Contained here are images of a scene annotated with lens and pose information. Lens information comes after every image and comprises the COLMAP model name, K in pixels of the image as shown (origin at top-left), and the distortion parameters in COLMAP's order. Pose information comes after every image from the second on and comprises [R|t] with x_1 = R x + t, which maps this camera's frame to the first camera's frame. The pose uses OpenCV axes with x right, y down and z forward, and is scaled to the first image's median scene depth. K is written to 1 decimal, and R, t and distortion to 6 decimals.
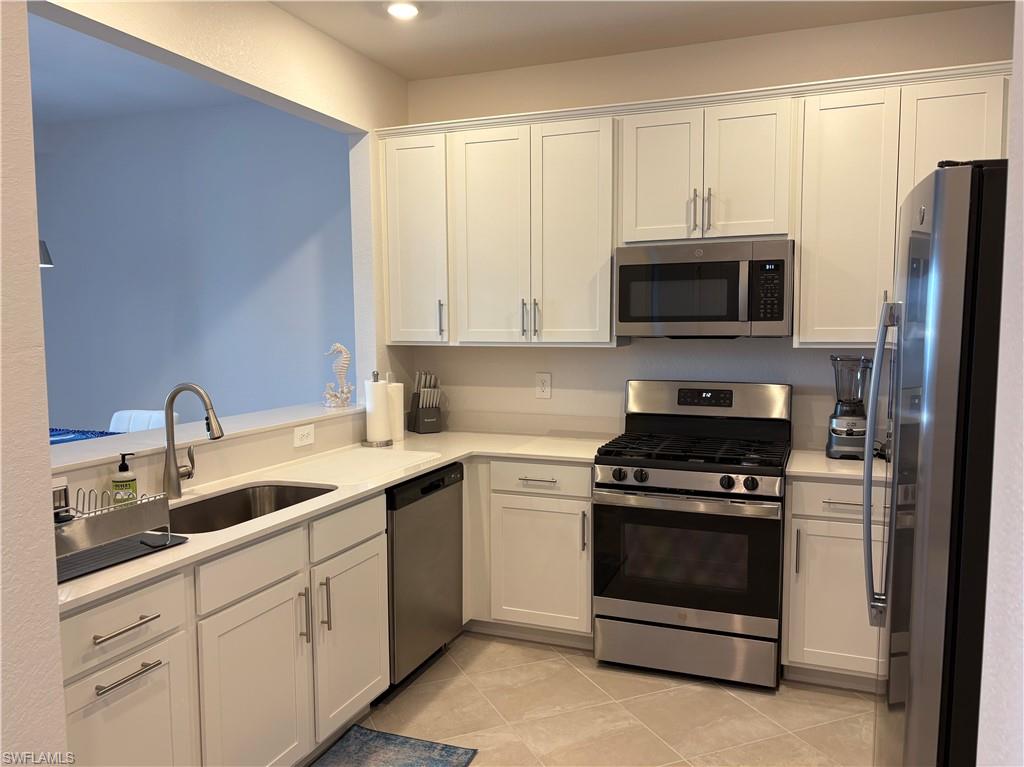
lens RADIAL K [[778.5, 0, 516.9], [0, 778.5, 381.0], [0, 0, 1]] dist [0.066005, -0.089715]
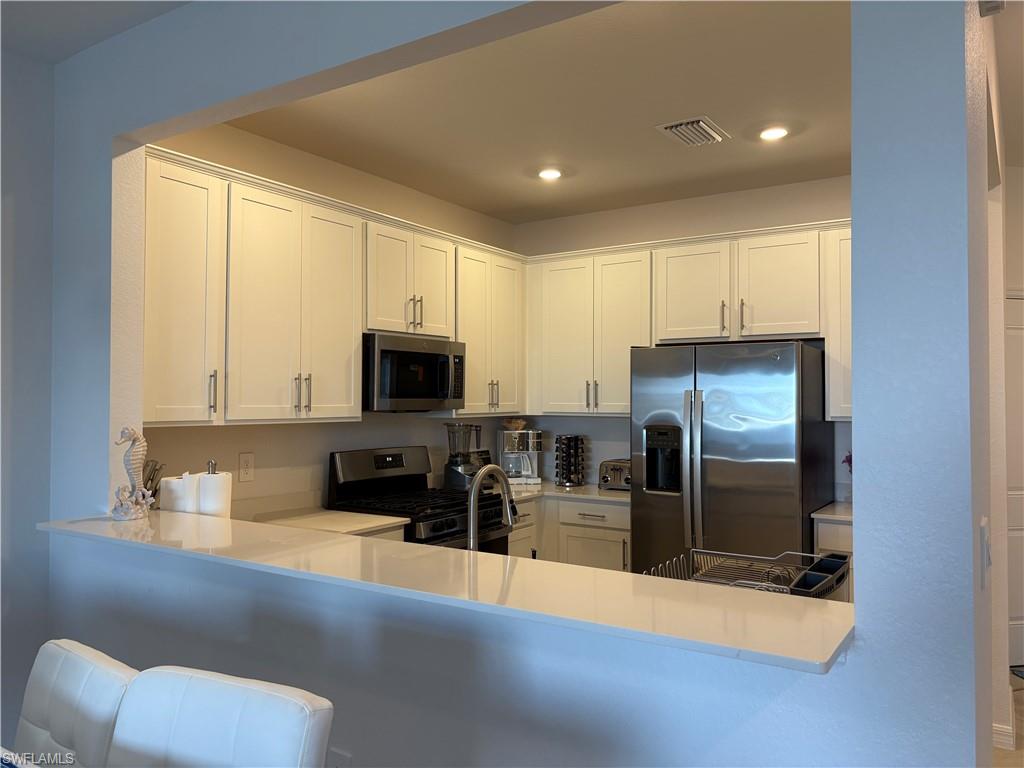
lens RADIAL K [[778.5, 0, 516.9], [0, 778.5, 381.5], [0, 0, 1]] dist [0.066005, -0.089715]
pose [[0.204518, 0.028531, 0.978447, -0.931971], [0.073157, 0.996334, -0.044344, -0.035149], [-0.976125, 0.080650, 0.201681, 0.568549]]
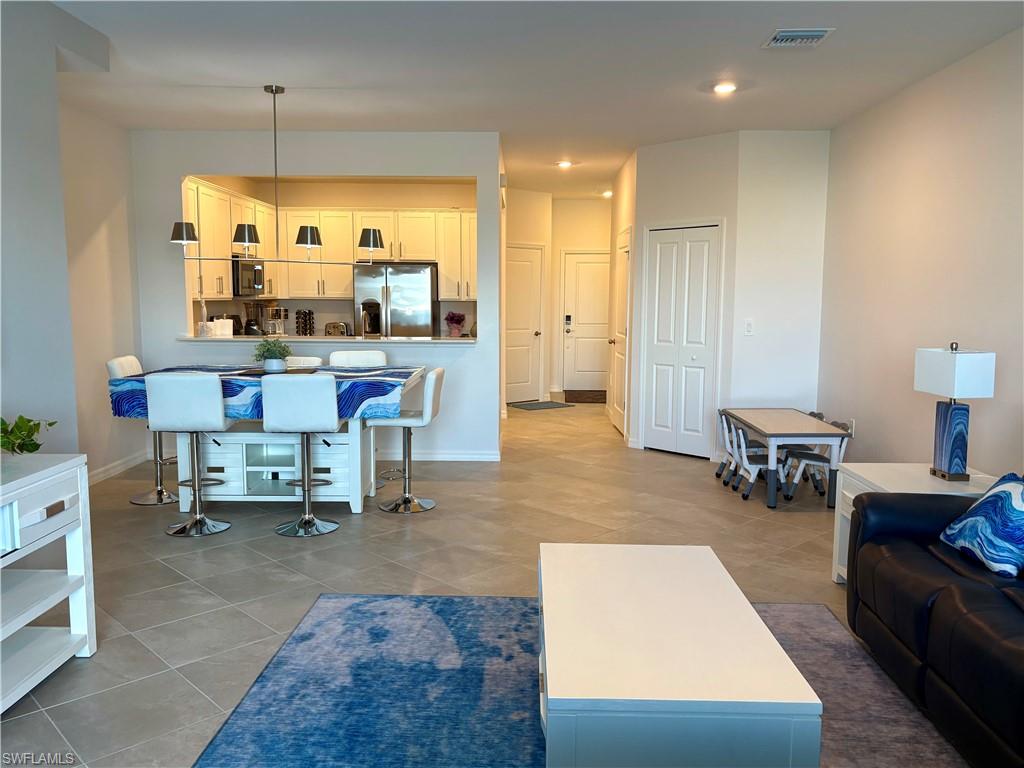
lens RADIAL K [[813.7, 0, 522.0], [0, 813.7, 383.7], [0, 0, 1]] dist [0.010426, 0.002411]
pose [[-0.355814, -0.102978, 0.928866, -1.896849], [0.066900, 0.988554, 0.135222, -0.058582], [-0.932159, 0.110255, -0.344852, 0.909961]]
